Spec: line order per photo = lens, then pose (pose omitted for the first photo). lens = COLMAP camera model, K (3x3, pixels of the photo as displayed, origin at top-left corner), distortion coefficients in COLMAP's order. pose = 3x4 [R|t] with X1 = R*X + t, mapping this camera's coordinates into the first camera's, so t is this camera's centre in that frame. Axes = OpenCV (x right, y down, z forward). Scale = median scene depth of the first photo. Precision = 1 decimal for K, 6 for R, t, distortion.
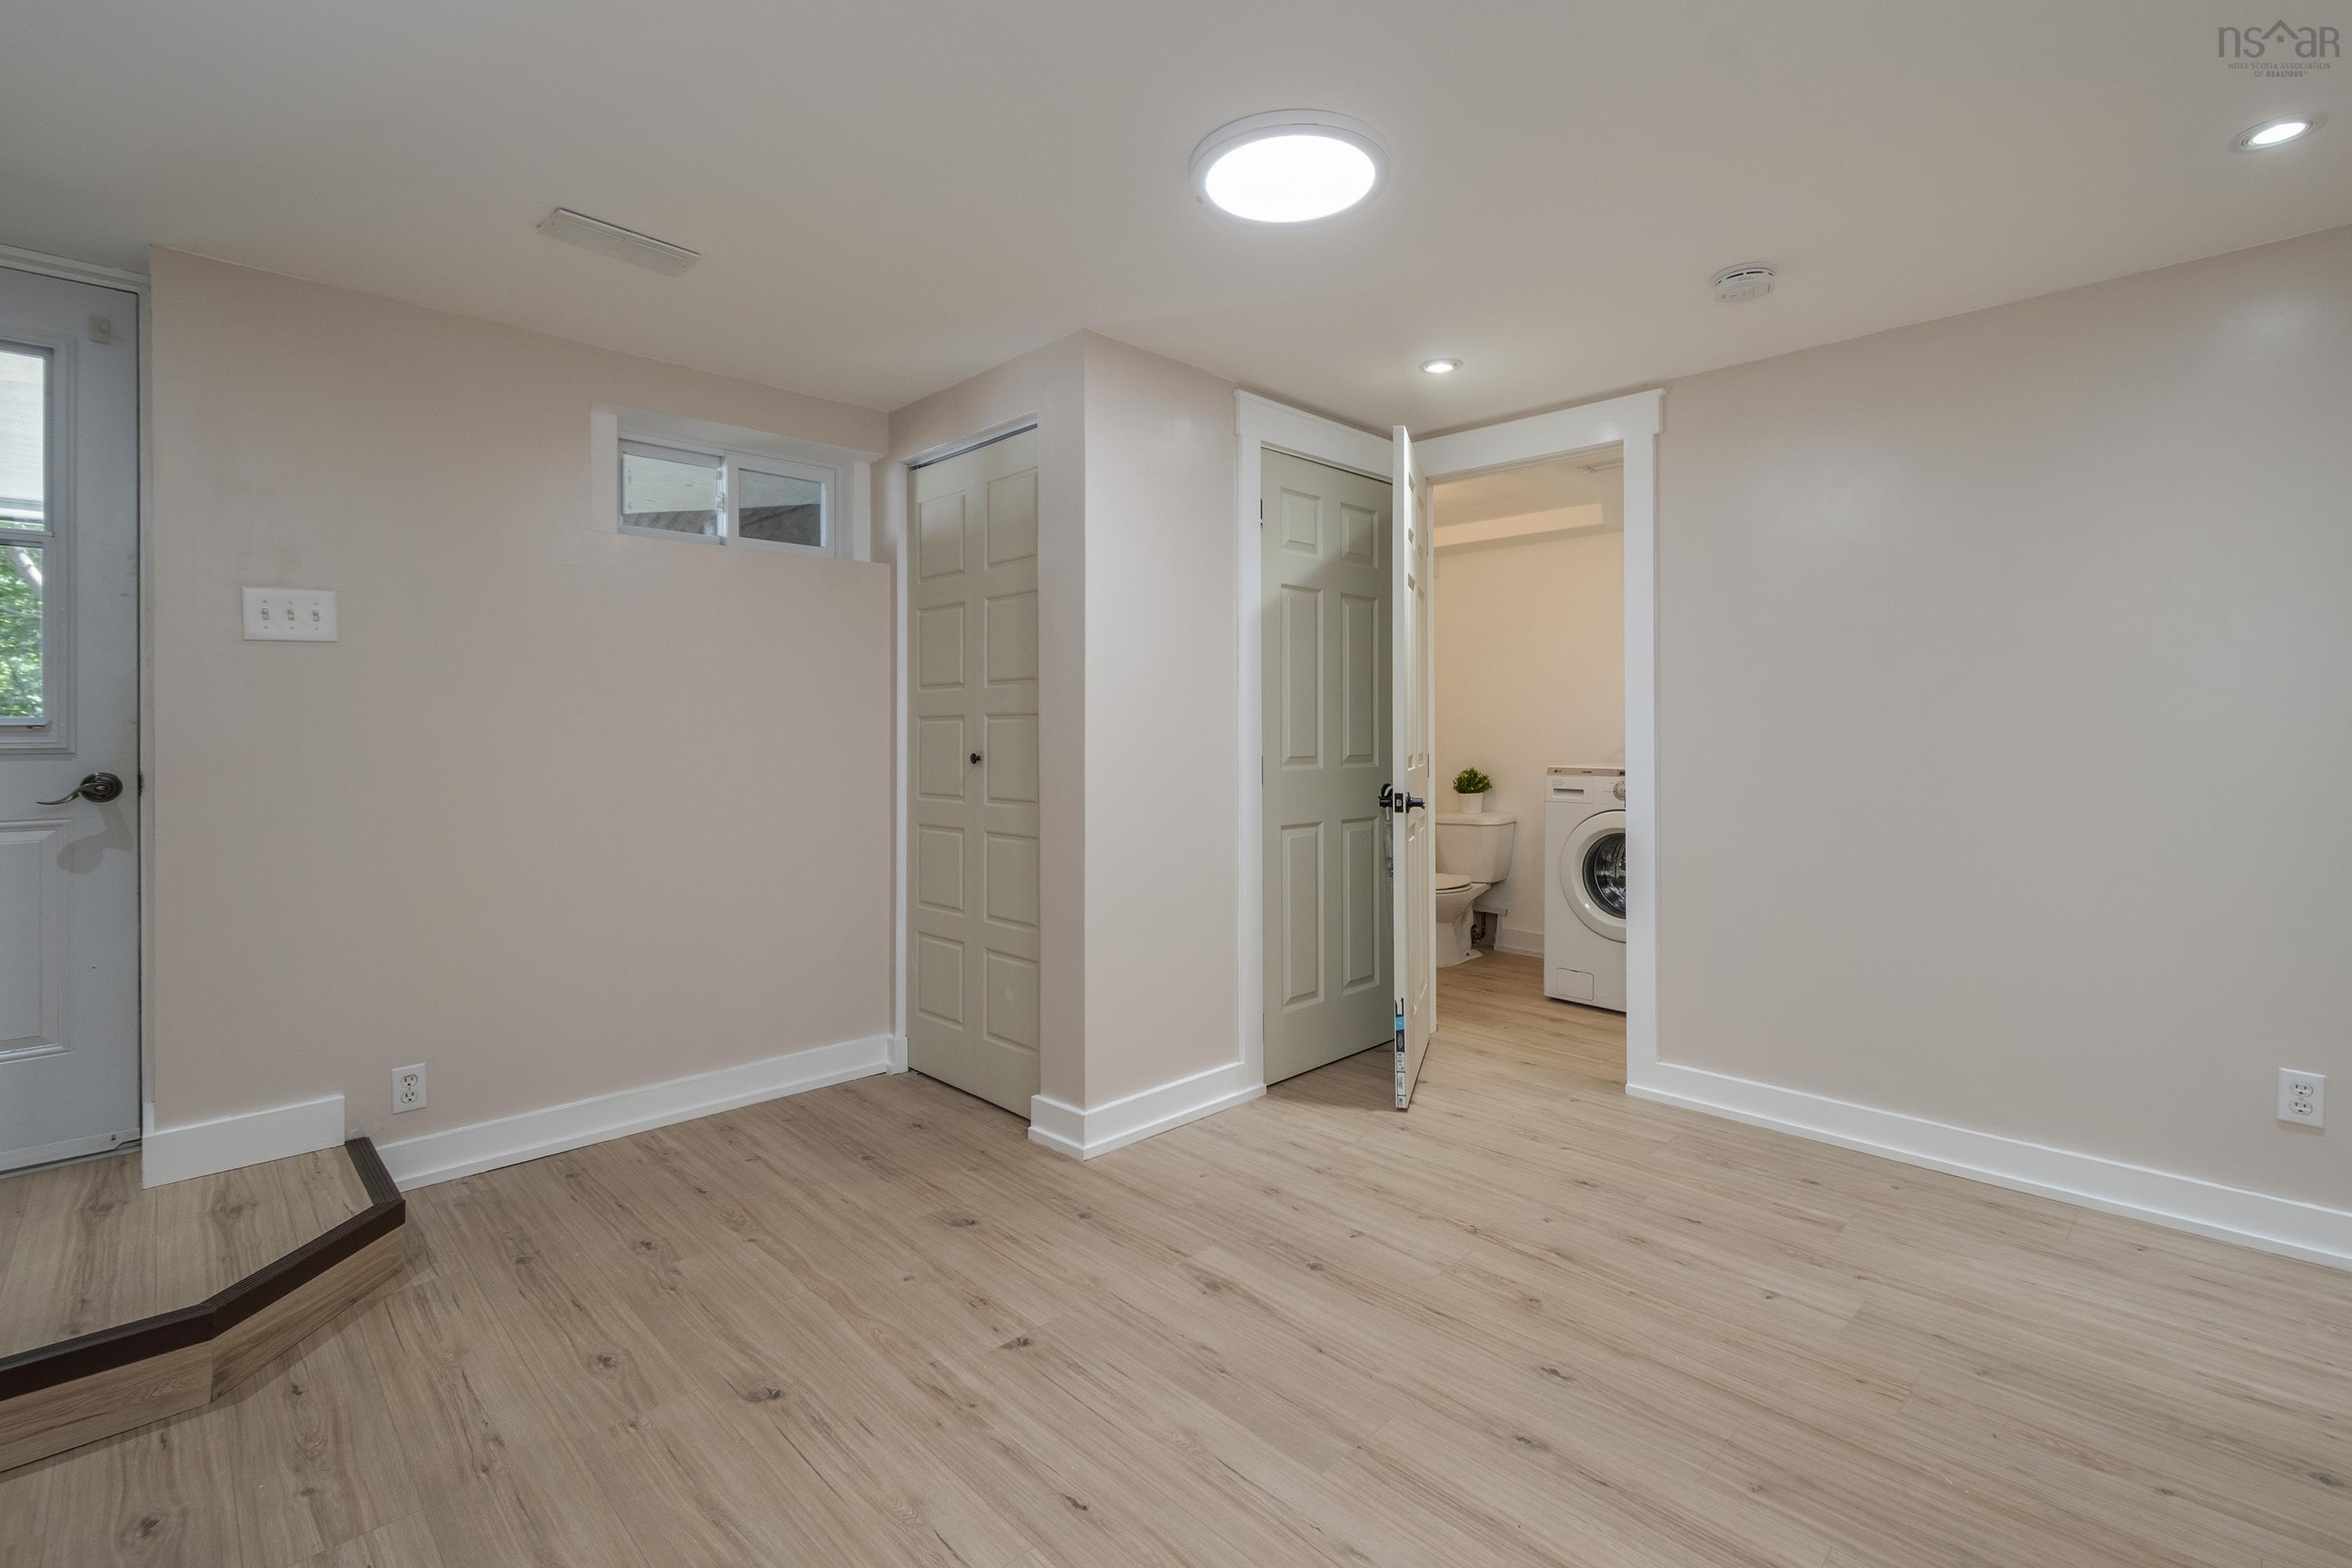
lens RADIAL K [[1054.6, 0, 1192.8], [0, 1054.6, 729.5], [0, 0, 1]] dist [0.008928, -0.005365]
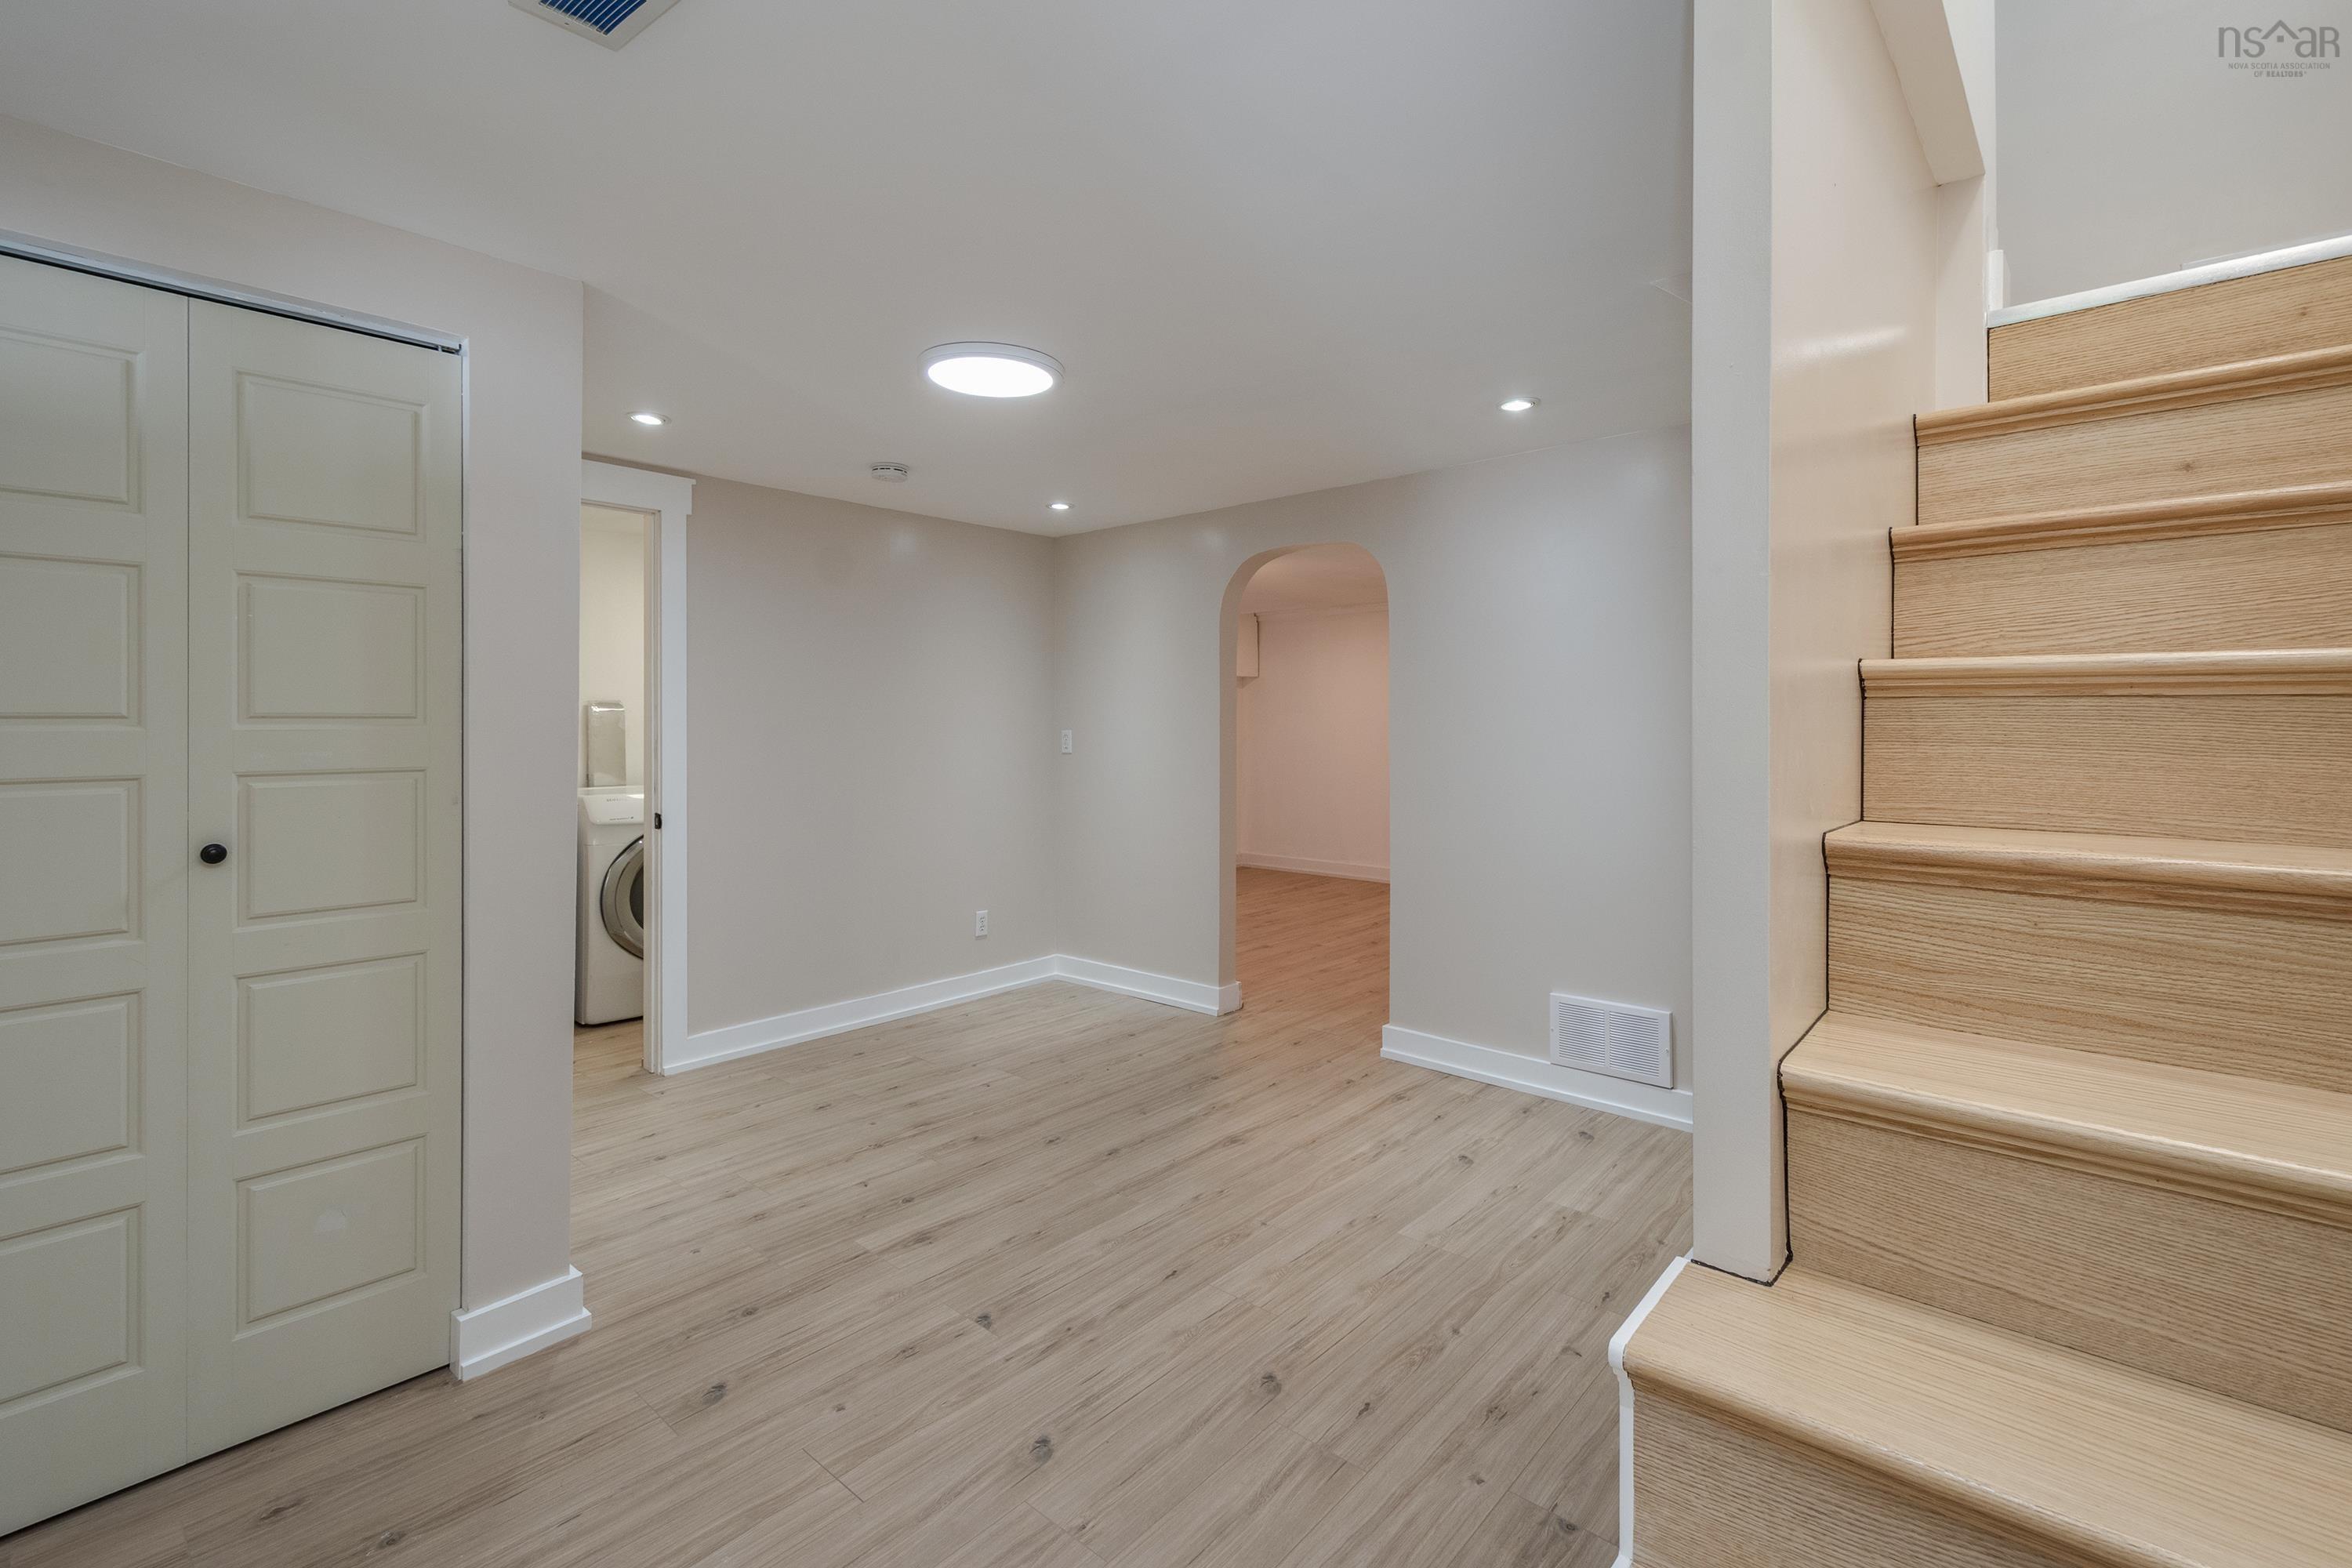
lens RADIAL K [[1054.6, 0, 1192.8], [0, 1054.6, 729.5], [0, 0, 1]] dist [0.008928, -0.005365]
pose [[-0.078417, -0.004175, 0.996912, -1.122685], [-0.000577, 0.999991, 0.004143, -0.057012], [-0.996920, -0.000251, -0.078419, 0.731442]]
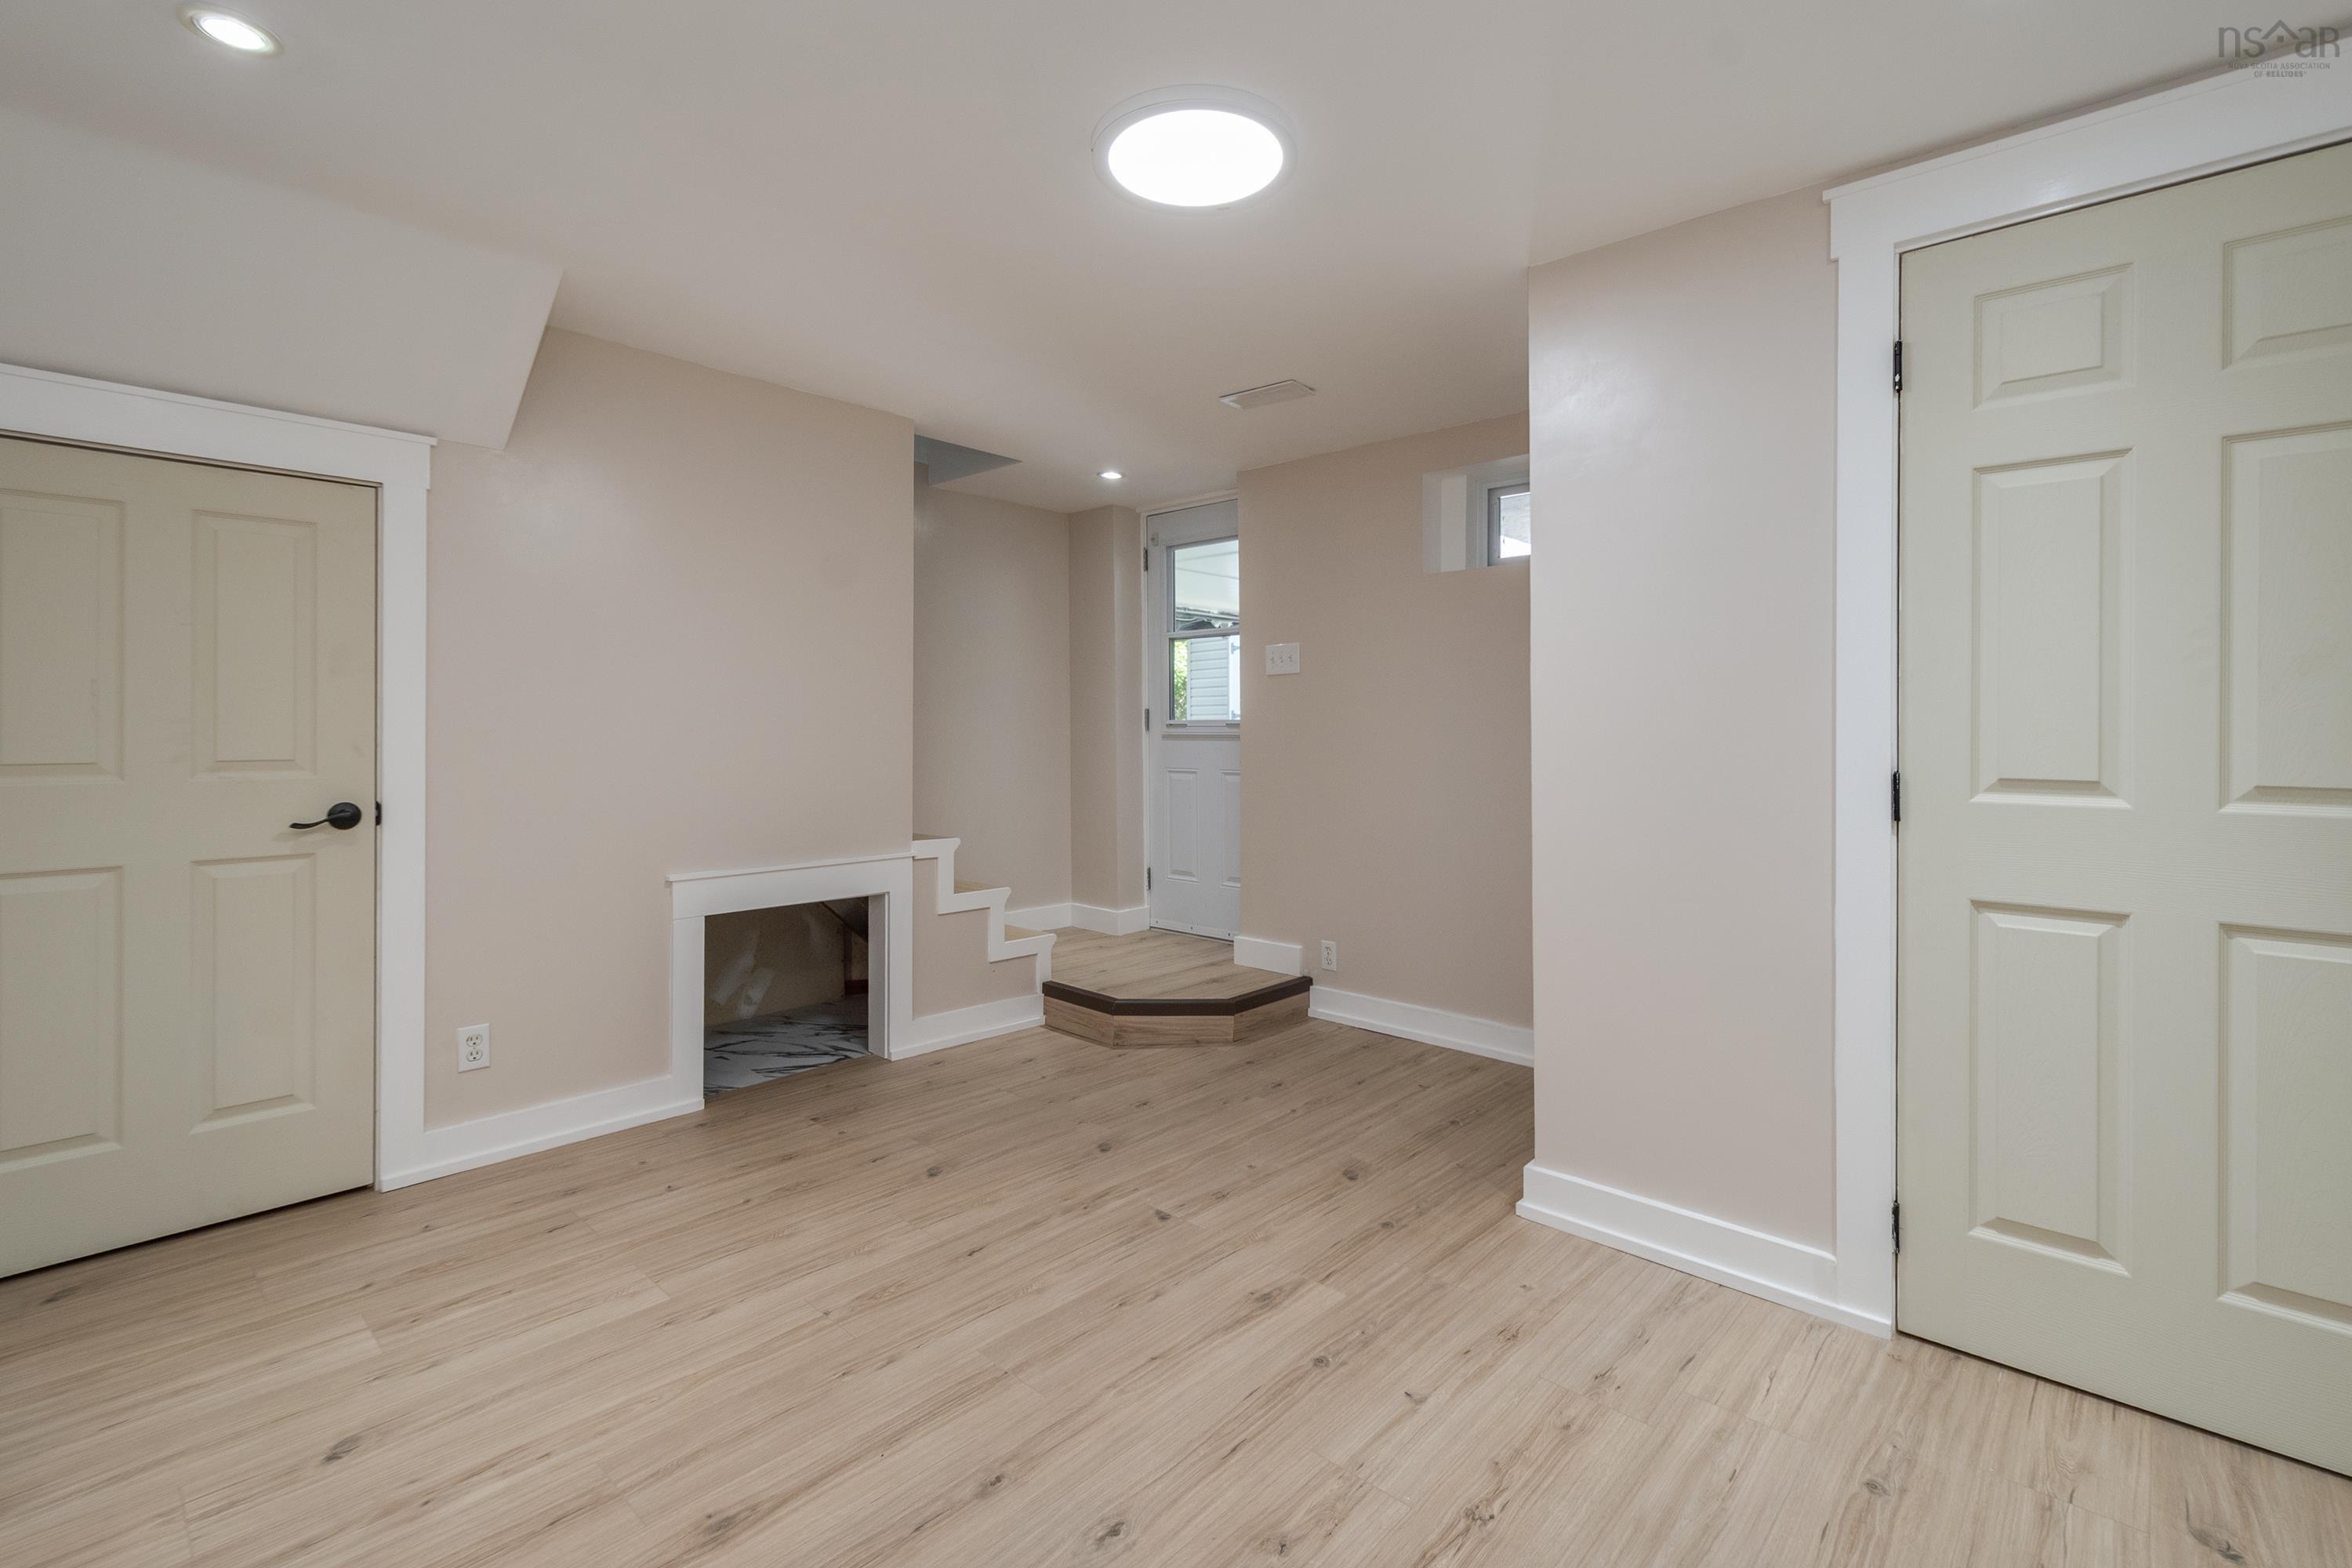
lens RADIAL K [[1054.6, 0, 1192.8], [0, 1054.6, 729.5], [0, 0, 1]] dist [0.008928, -0.005365]
pose [[0.050890, 0.003737, -0.998697, 0.918528], [-0.002857, 0.999989, 0.003597, -0.000435], [0.998700, 0.002670, 0.050900, 0.820980]]
